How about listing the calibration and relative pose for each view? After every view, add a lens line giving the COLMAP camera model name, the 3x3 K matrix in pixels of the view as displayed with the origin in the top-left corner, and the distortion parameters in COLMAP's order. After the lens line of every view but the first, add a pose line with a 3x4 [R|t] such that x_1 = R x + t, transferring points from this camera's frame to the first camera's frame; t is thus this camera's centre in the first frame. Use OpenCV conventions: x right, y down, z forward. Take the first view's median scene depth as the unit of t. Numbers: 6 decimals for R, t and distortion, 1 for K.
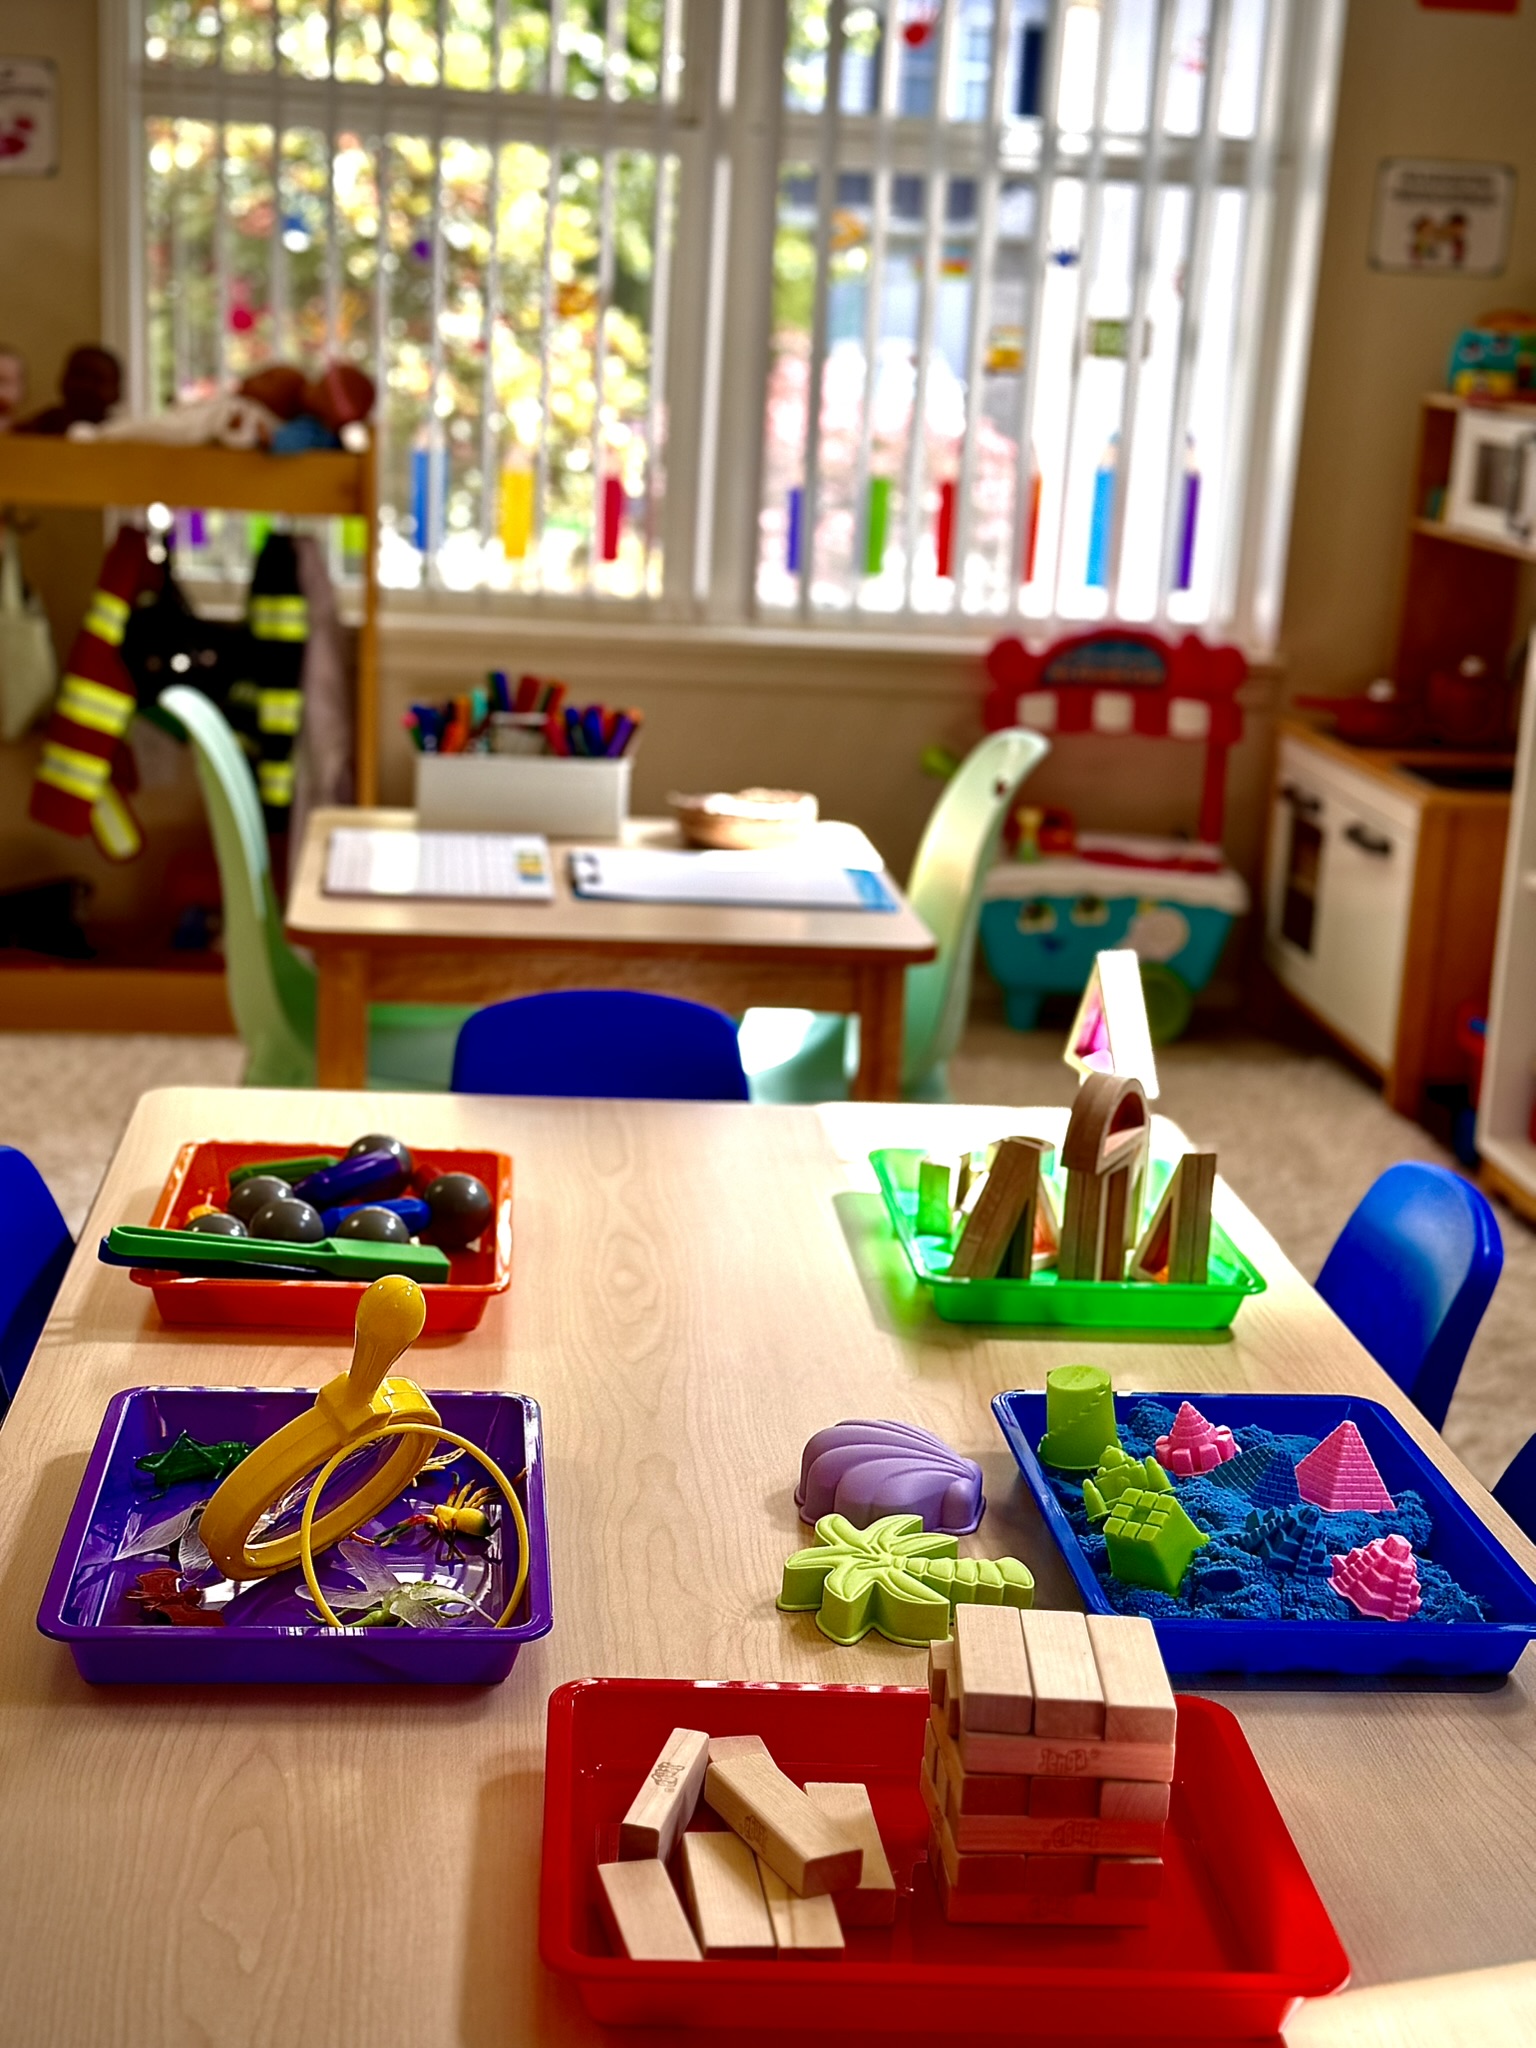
lens RADIAL K [[2806.5, 0, 756.3], [0, 2806.5, 1006.4], [0, 0, 1]] dist [0.101020, 0.000000]
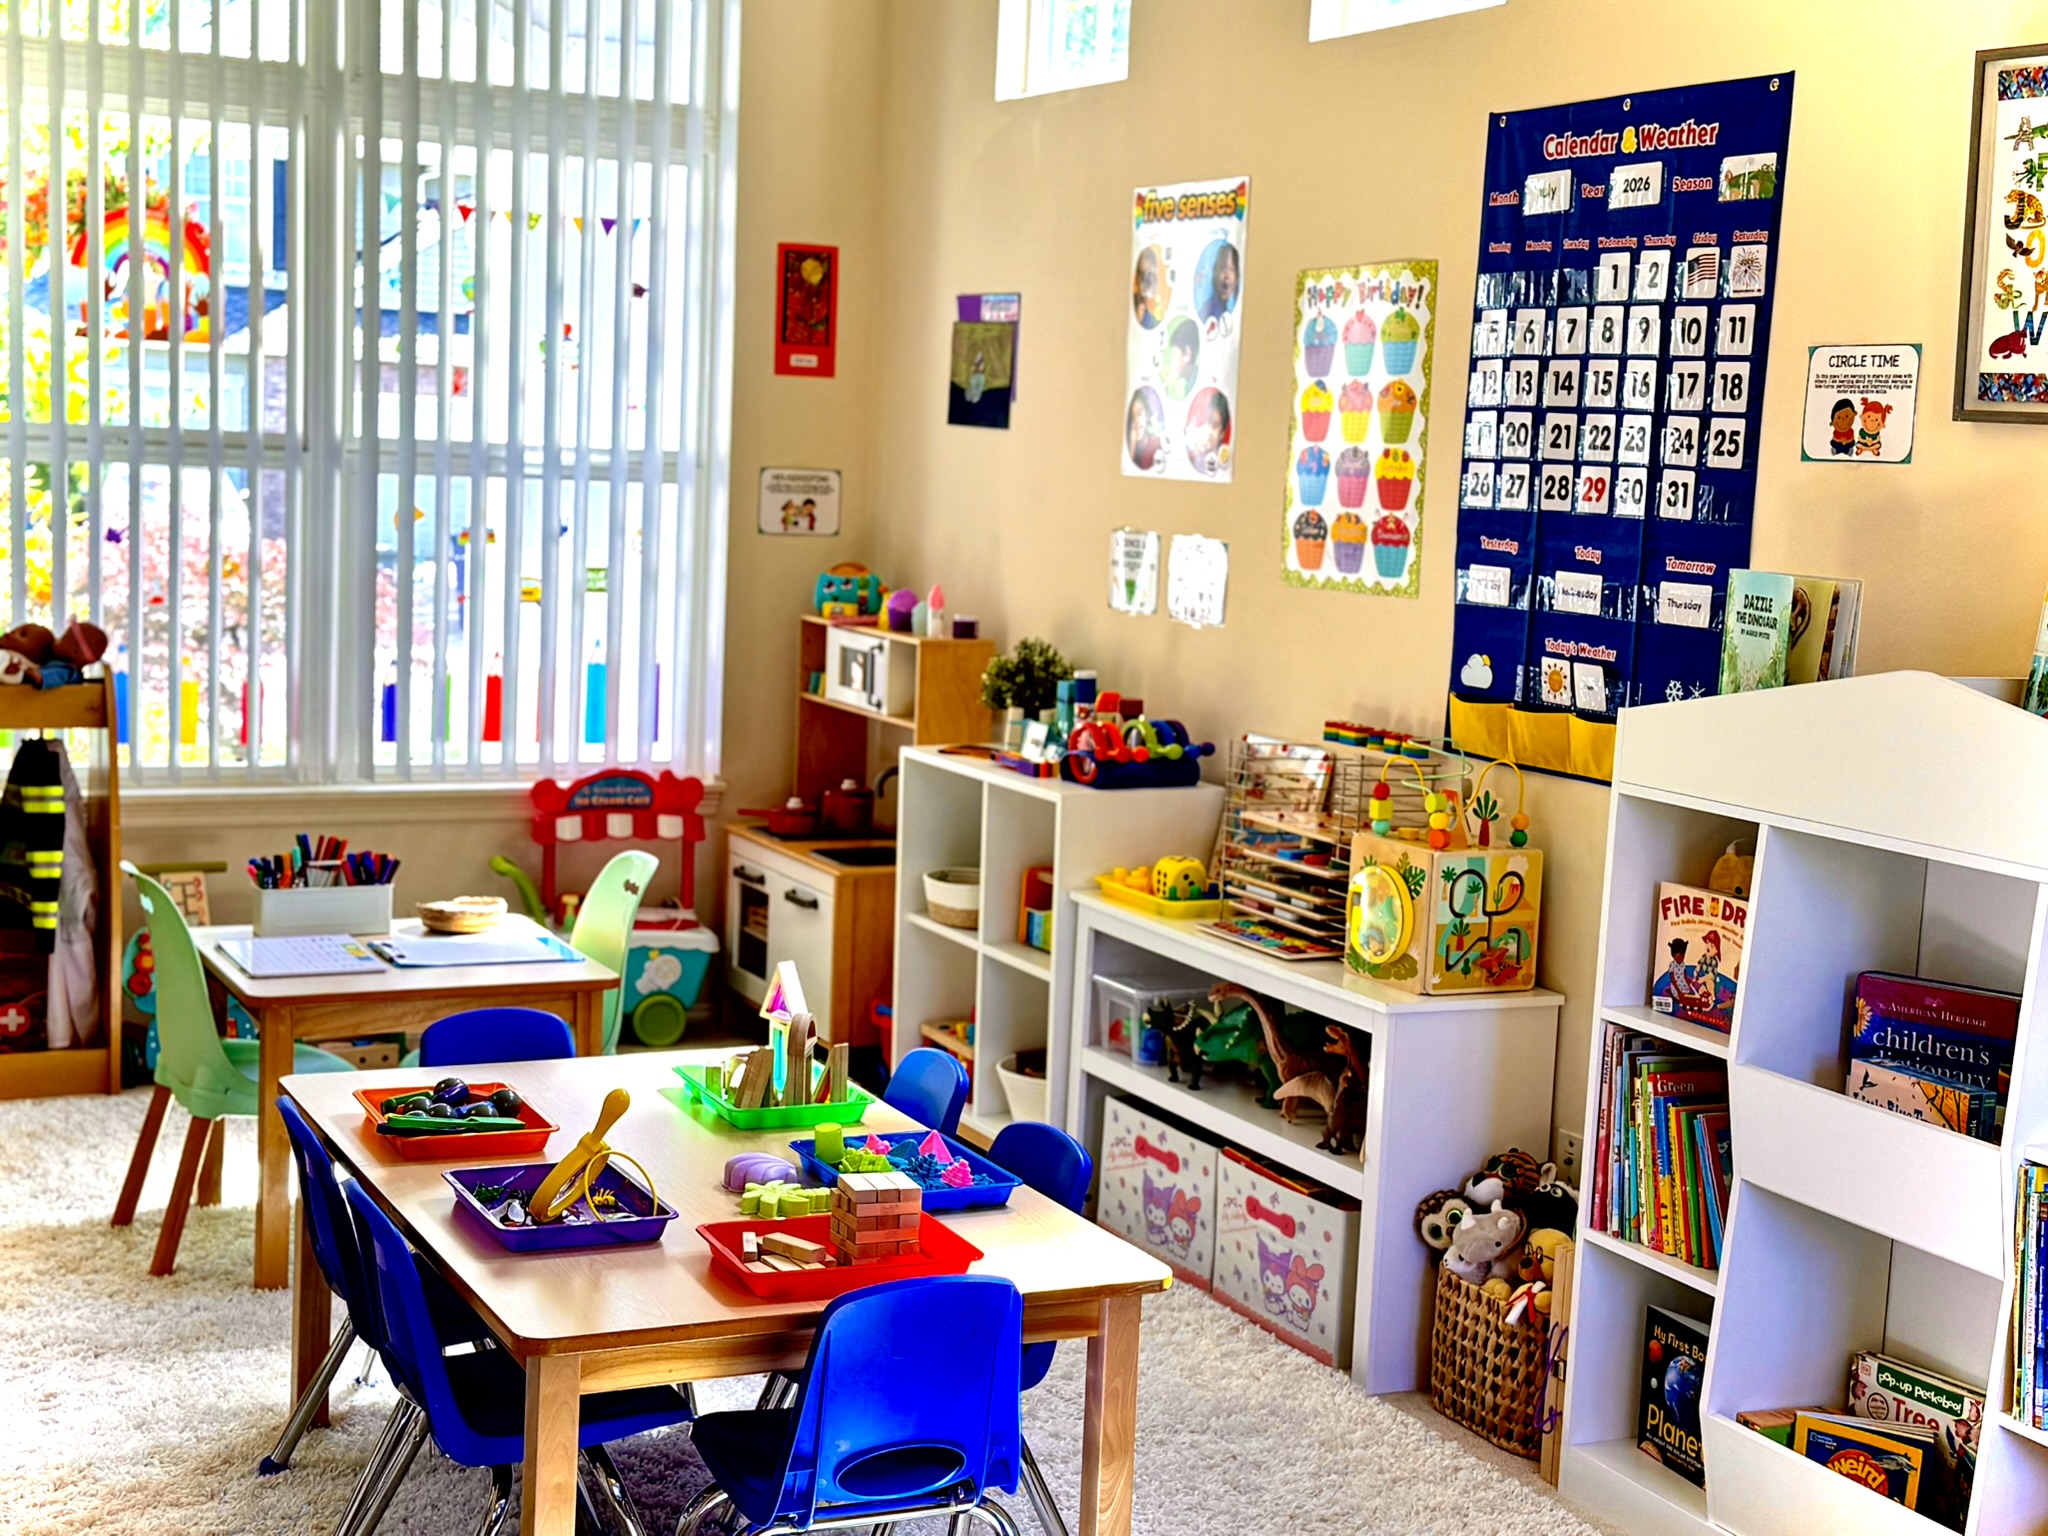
lens RADIAL K [[2806.5, 0, 1025.1], [0, 2806.5, 766.9], [0, 0, 1]] dist [0.101020, 0.000000]
pose [[0.935886, -0.053829, 0.348167, -0.200024], [0.090629, 0.991784, -0.090279, 0.019741], [-0.340447, 0.116045, 0.933075, -0.495443]]
